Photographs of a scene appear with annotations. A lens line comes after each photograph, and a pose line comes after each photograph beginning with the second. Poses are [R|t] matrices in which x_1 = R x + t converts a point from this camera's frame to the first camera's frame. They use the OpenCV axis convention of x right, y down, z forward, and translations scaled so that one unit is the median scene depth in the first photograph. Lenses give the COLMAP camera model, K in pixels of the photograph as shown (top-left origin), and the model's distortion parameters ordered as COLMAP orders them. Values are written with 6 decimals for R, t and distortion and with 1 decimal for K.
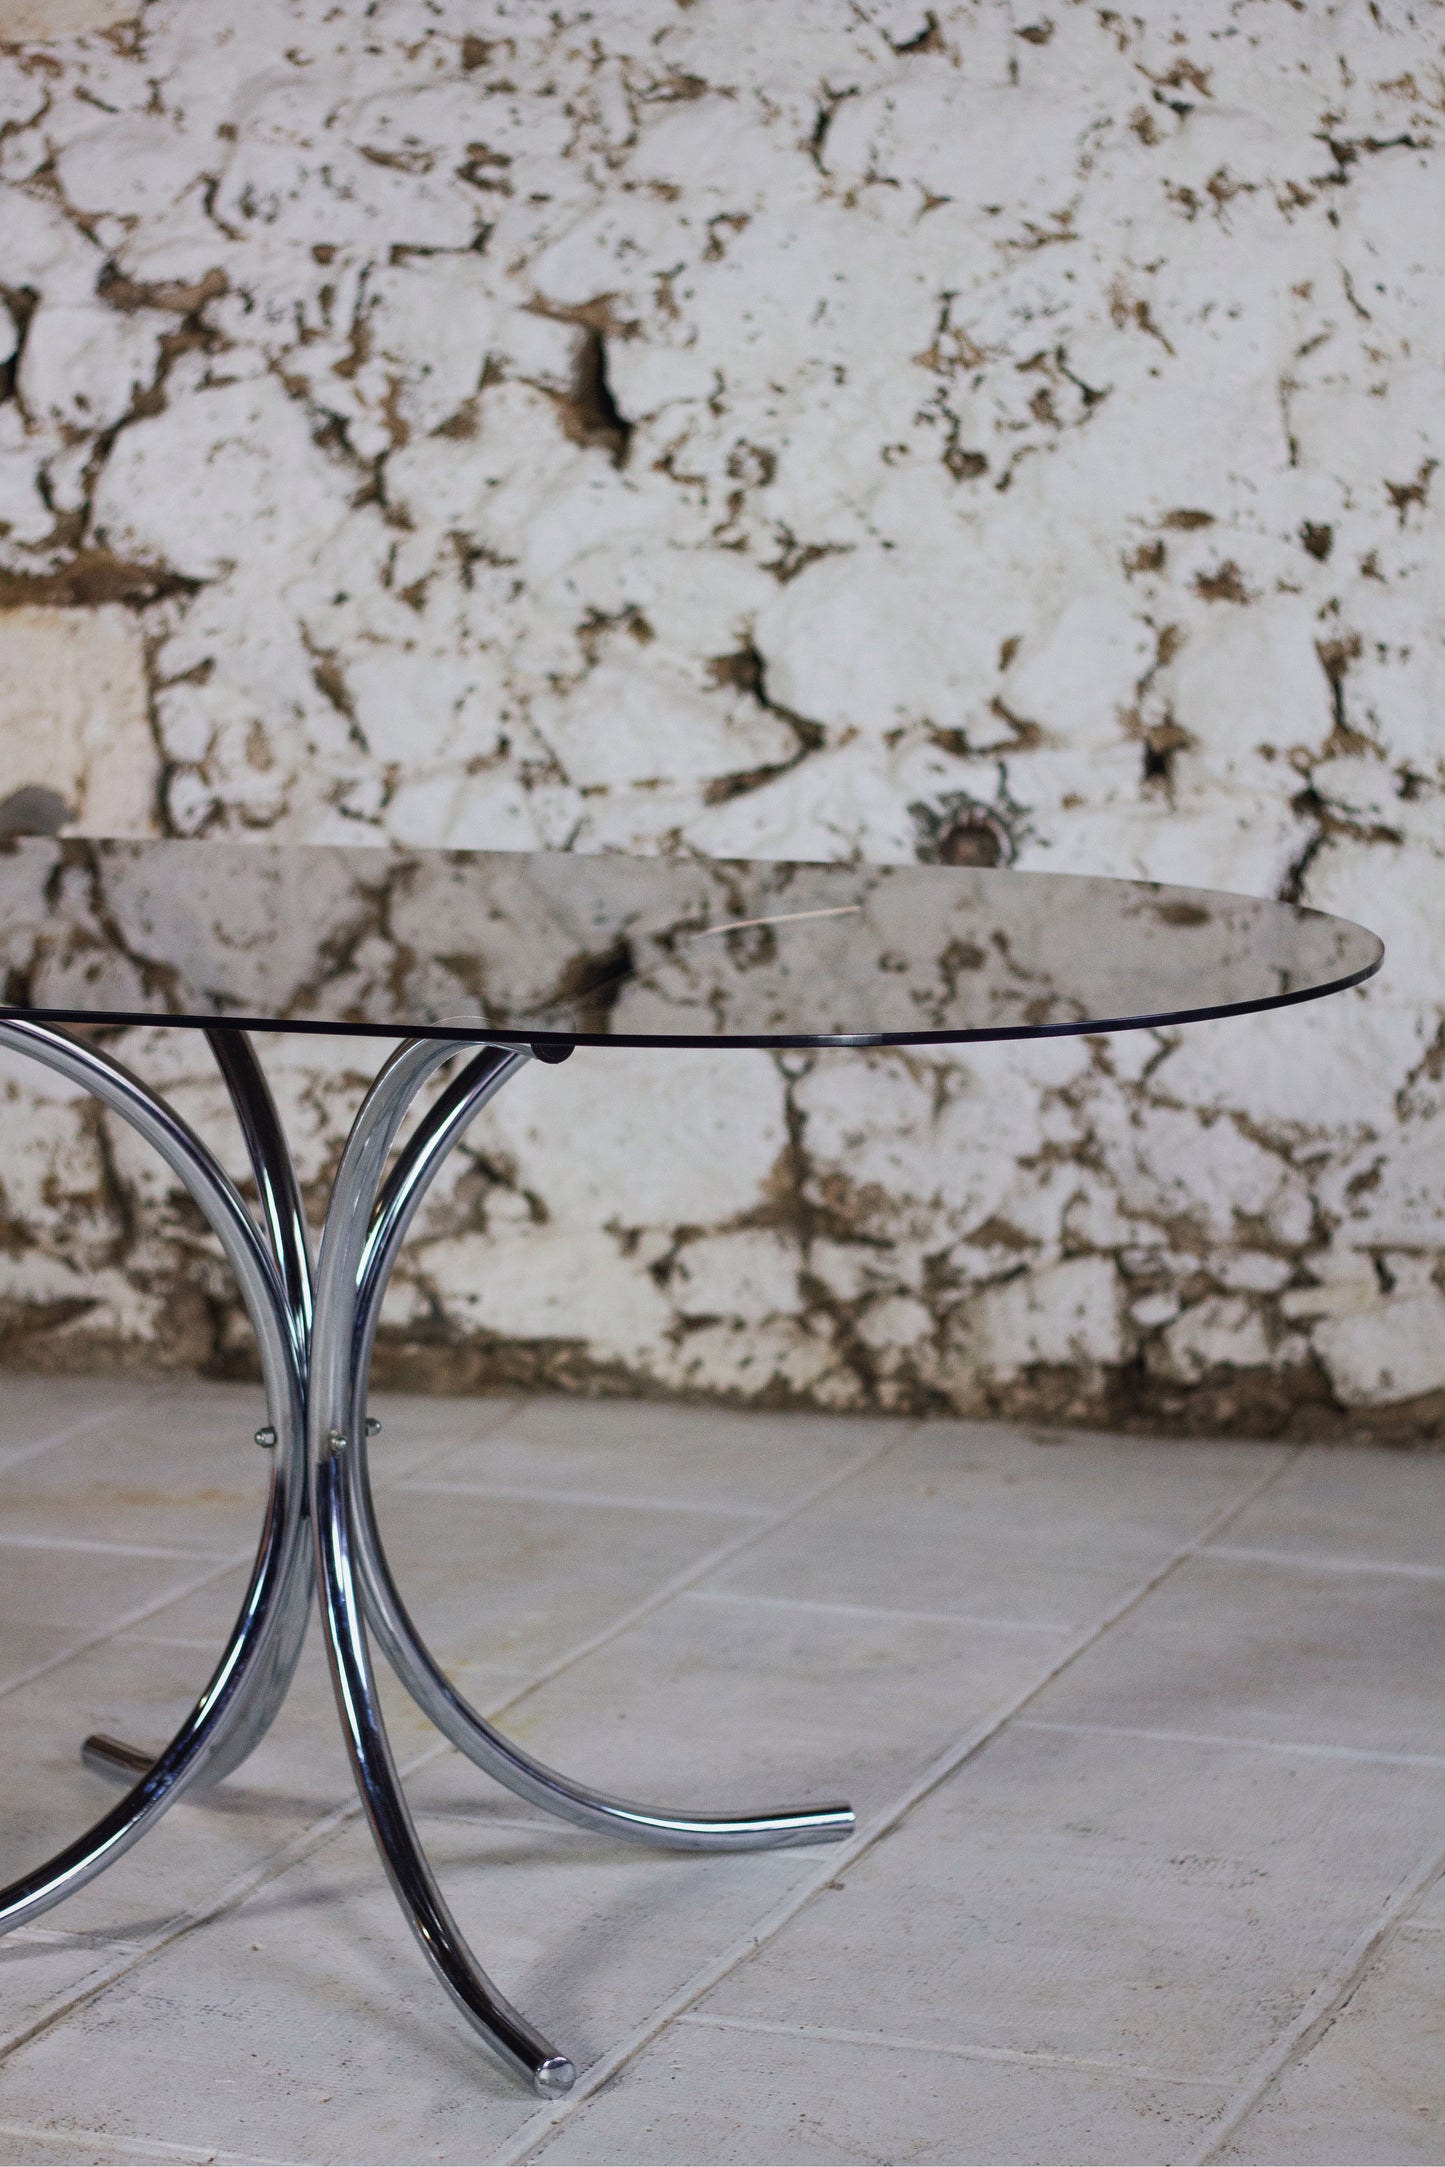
lens RADIAL K [[5218.1, 0, 722.5], [0, 5218.1, 1083.5], [0, 0, 1]] dist [-0.079662, -0.243338]
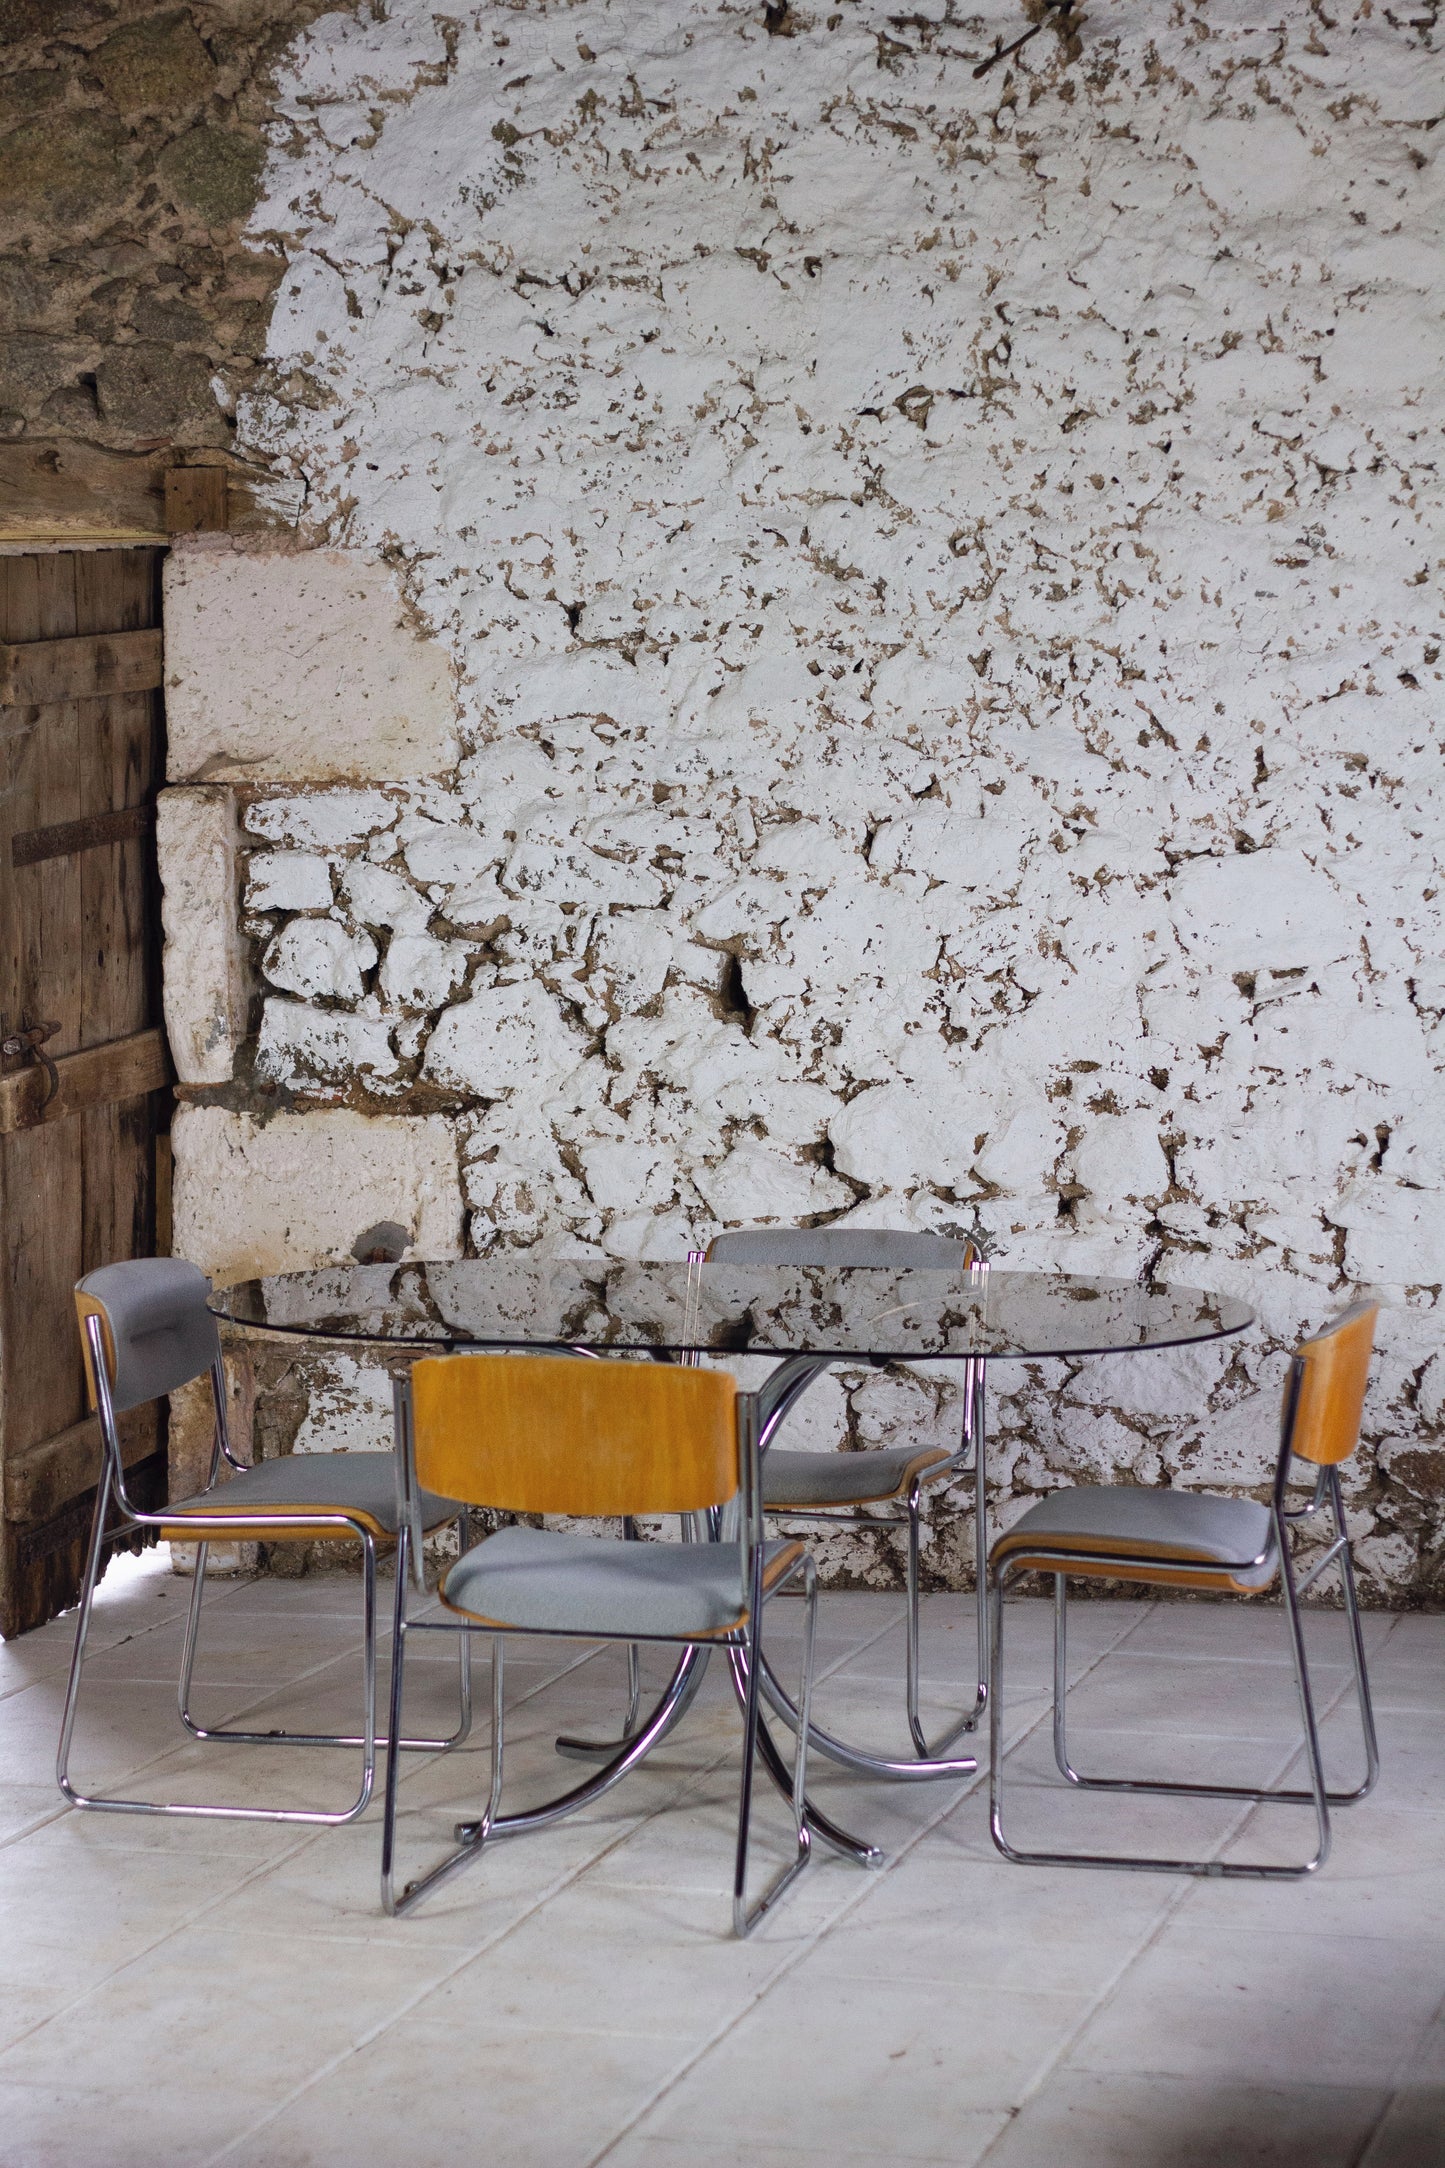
lens RADIAL K [[5068.2, 0, 722.5], [0, 5068.2, 1084.0], [0, 0, 1]] dist [-0.083870, -0.213080]
pose [[0.996924, -0.005478, 0.078183, -0.158025], [0.011176, 0.997297, -0.072620, 0.018349], [-0.077574, 0.073270, 0.994291, -0.648819]]
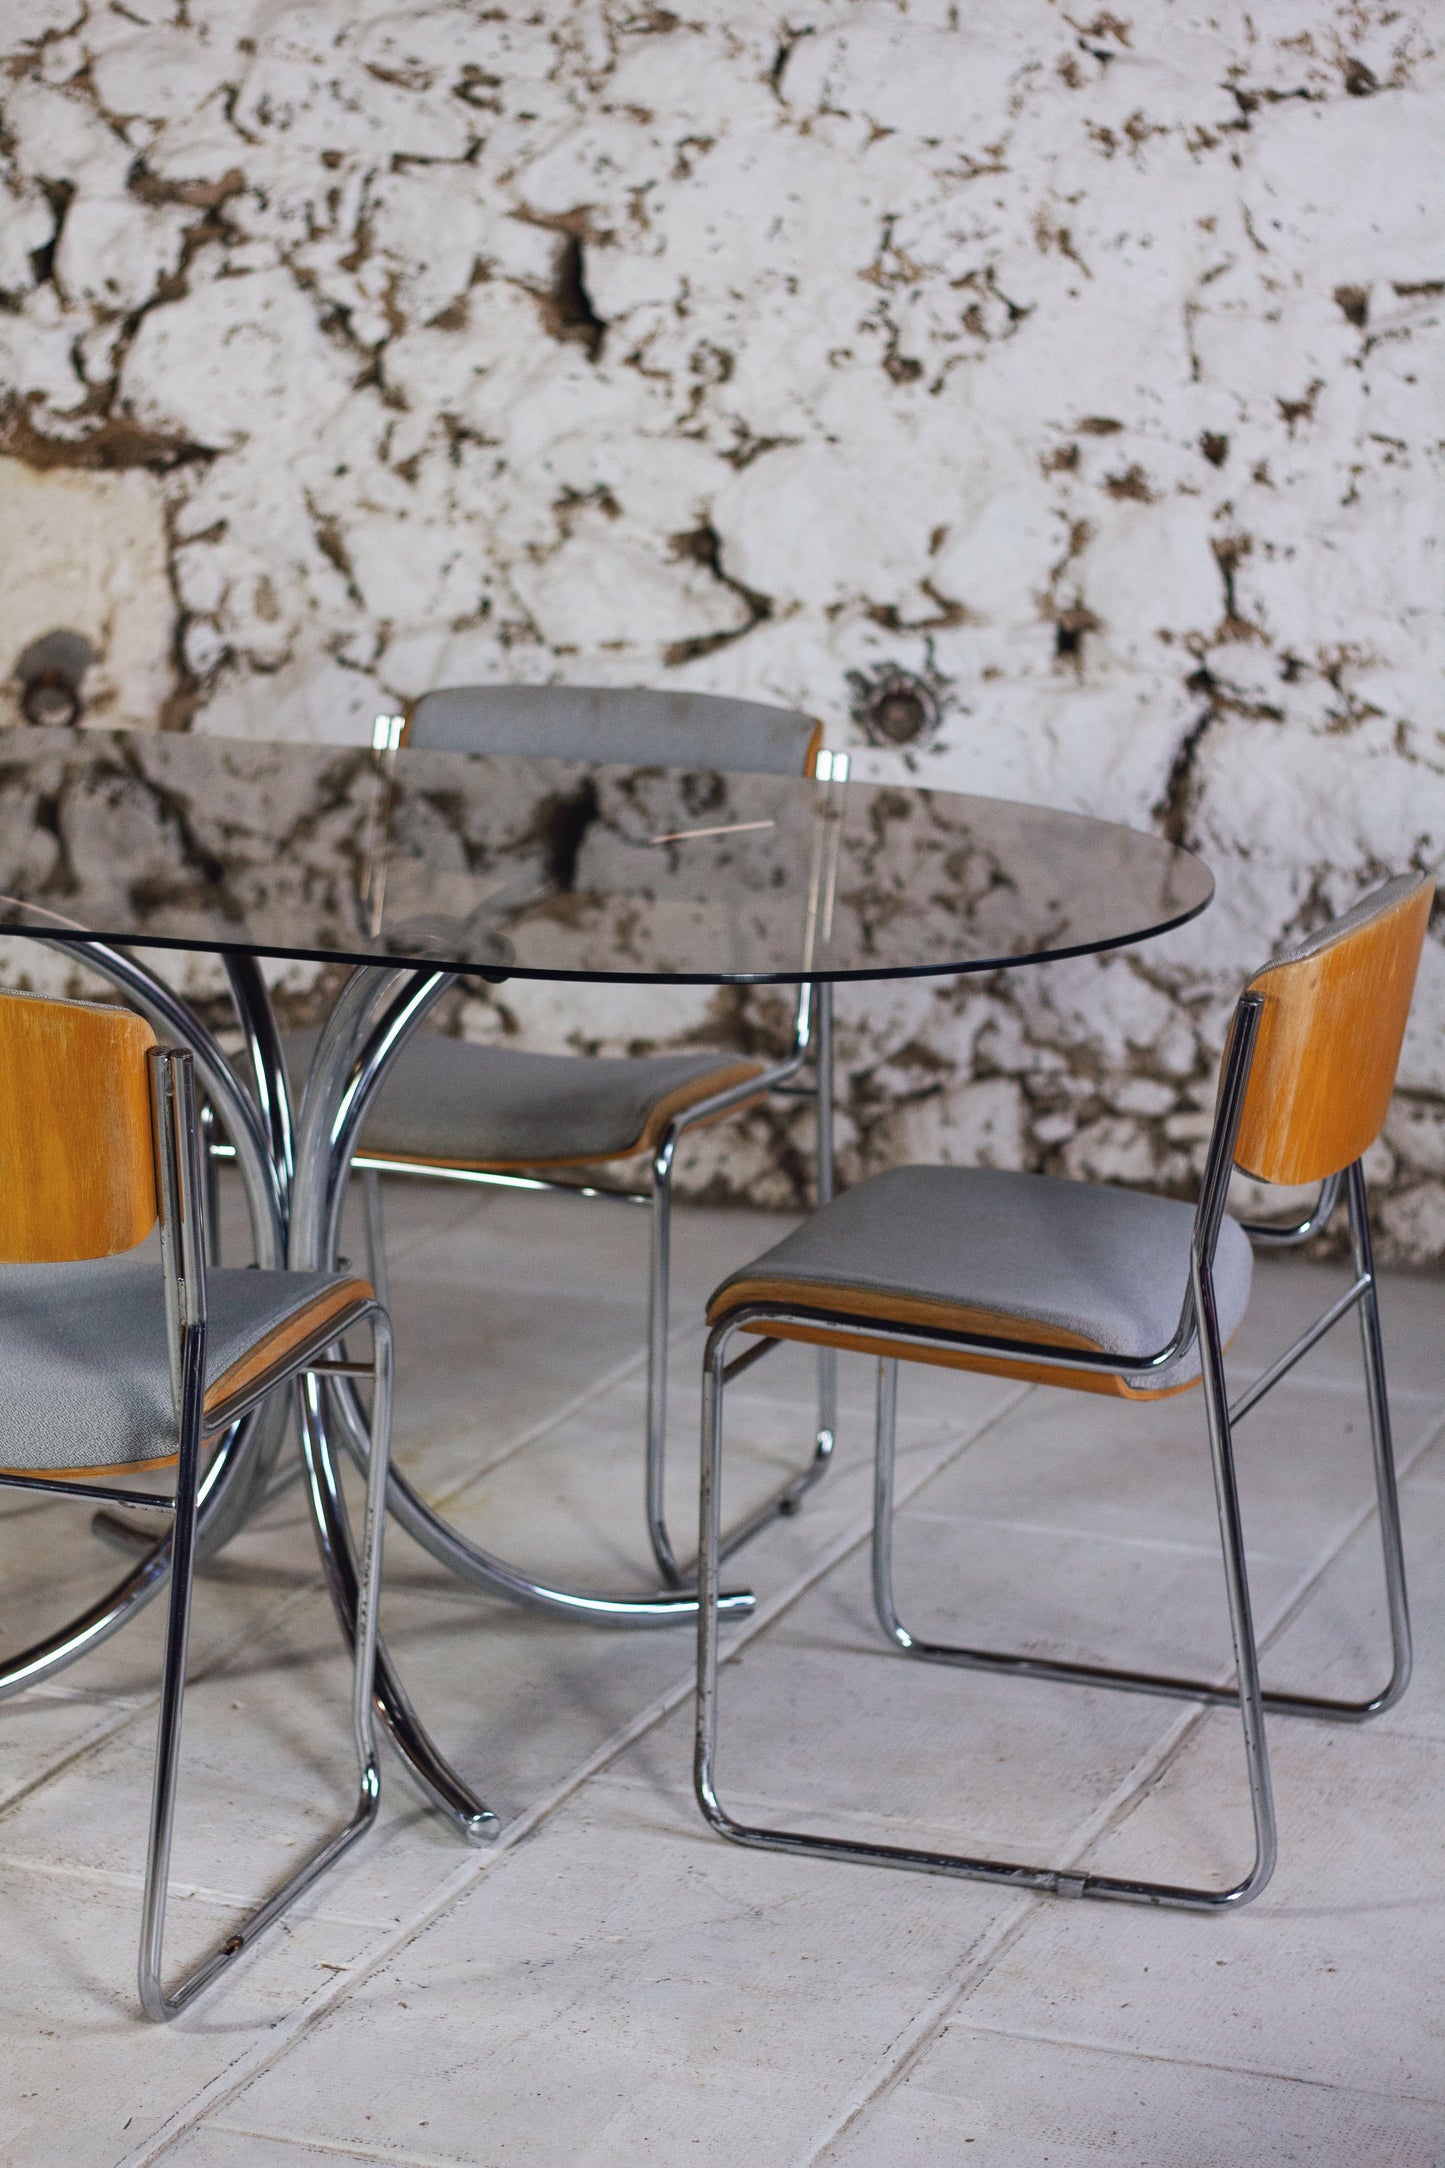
lens RADIAL K [[5089.0, 0, 722.5], [0, 5089.0, 1084.0], [0, 0, 1]] dist [-0.084192, -0.196069]
pose [[0.999746, 0.022494, -0.001614, 0.012955], [-0.022344, 0.997682, 0.064272, -0.034550], [0.003056, -0.064220, 0.997931, -0.092316]]
